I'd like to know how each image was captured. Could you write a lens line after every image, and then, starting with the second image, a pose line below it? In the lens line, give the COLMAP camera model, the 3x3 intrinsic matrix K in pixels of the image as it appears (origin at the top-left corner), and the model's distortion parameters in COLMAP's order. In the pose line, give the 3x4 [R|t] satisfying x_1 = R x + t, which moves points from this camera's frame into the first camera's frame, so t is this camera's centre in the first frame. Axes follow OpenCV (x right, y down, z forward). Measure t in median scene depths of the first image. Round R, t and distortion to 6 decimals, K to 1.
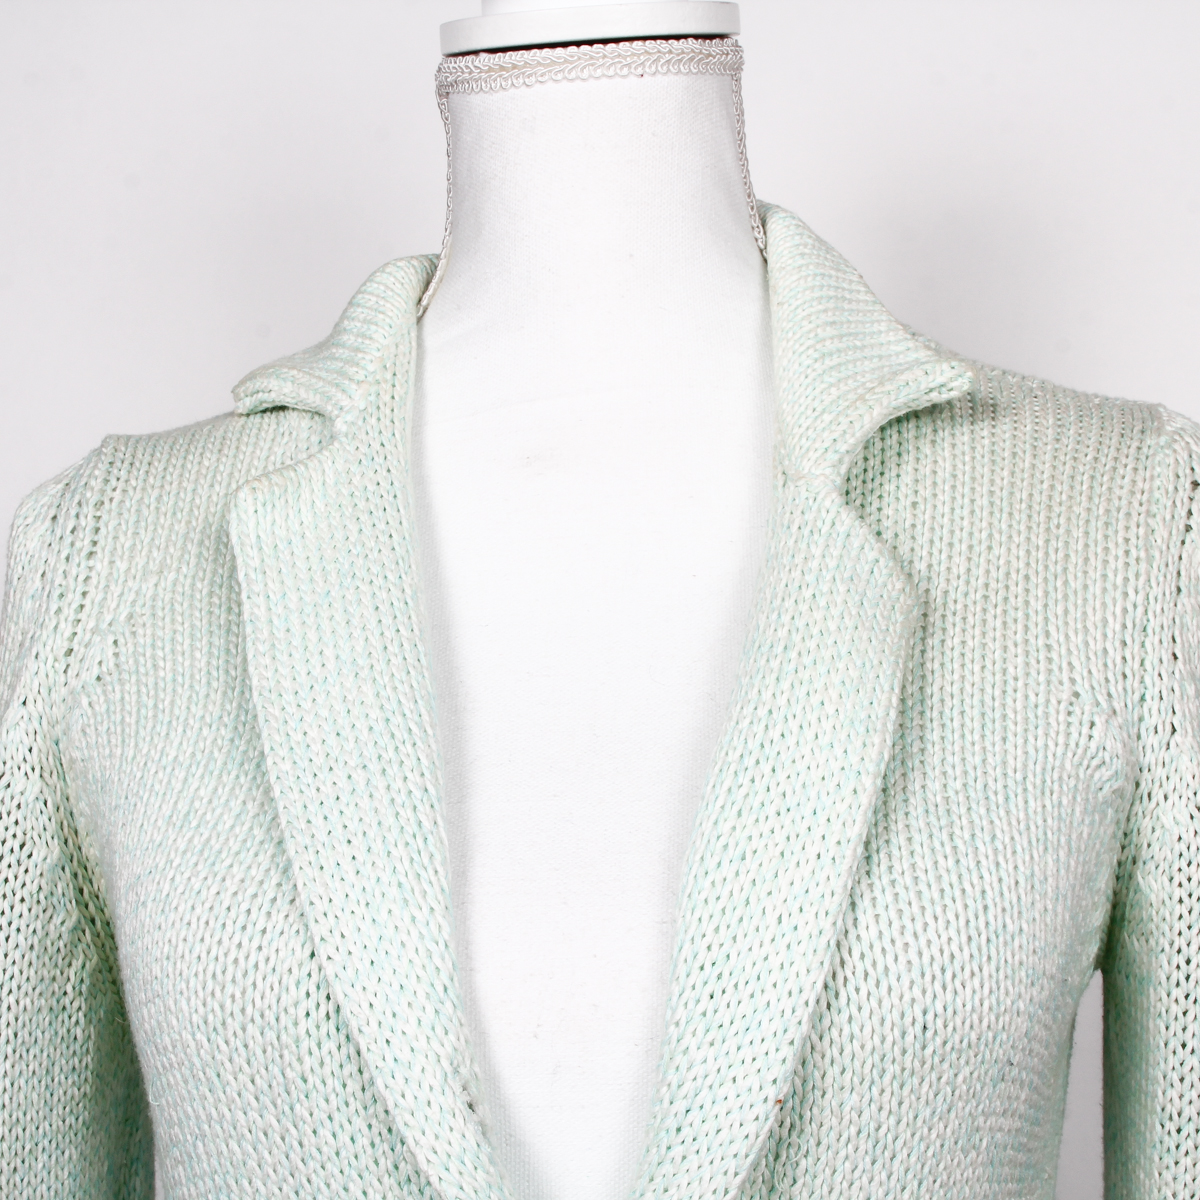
lens RADIAL K [[2030.4, 0, 600.0], [0, 2030.4, 600.0], [0, 0, 1]] dist [-0.102189, 0.075980]
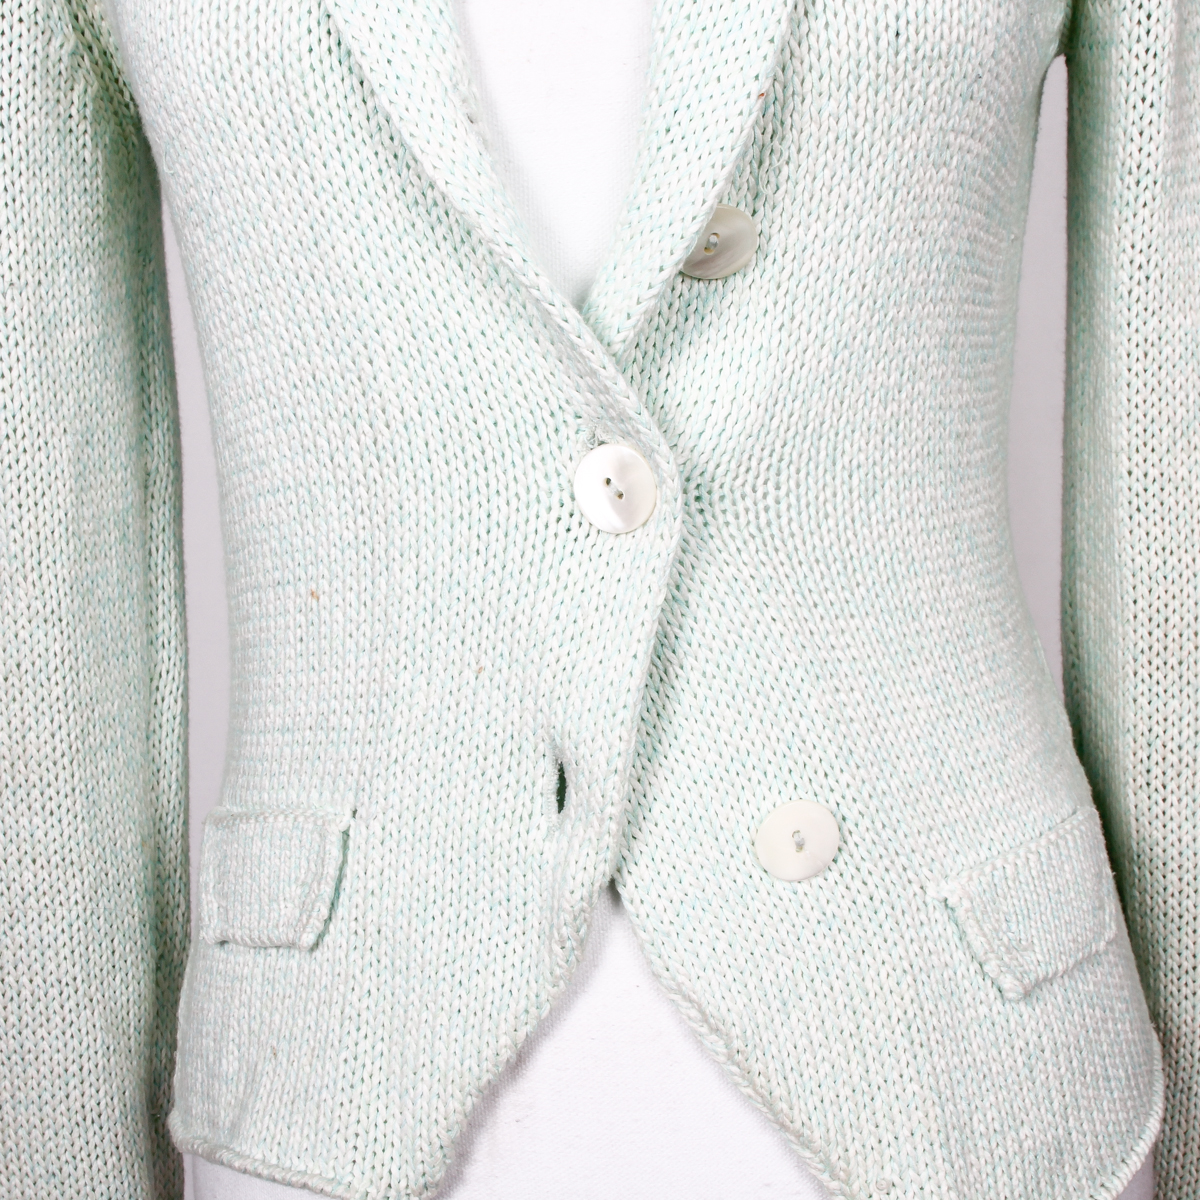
lens RADIAL K [[2030.4, 0, 600.0], [0, 2030.4, 600.0], [0, 0, 1]] dist [-0.102189, 0.075980]
pose [[0.998966, -0.044568, 0.008991, -0.016458], [0.040138, 0.957375, 0.286047, 0.183364], [-0.021356, -0.285390, 0.958174, -0.085683]]
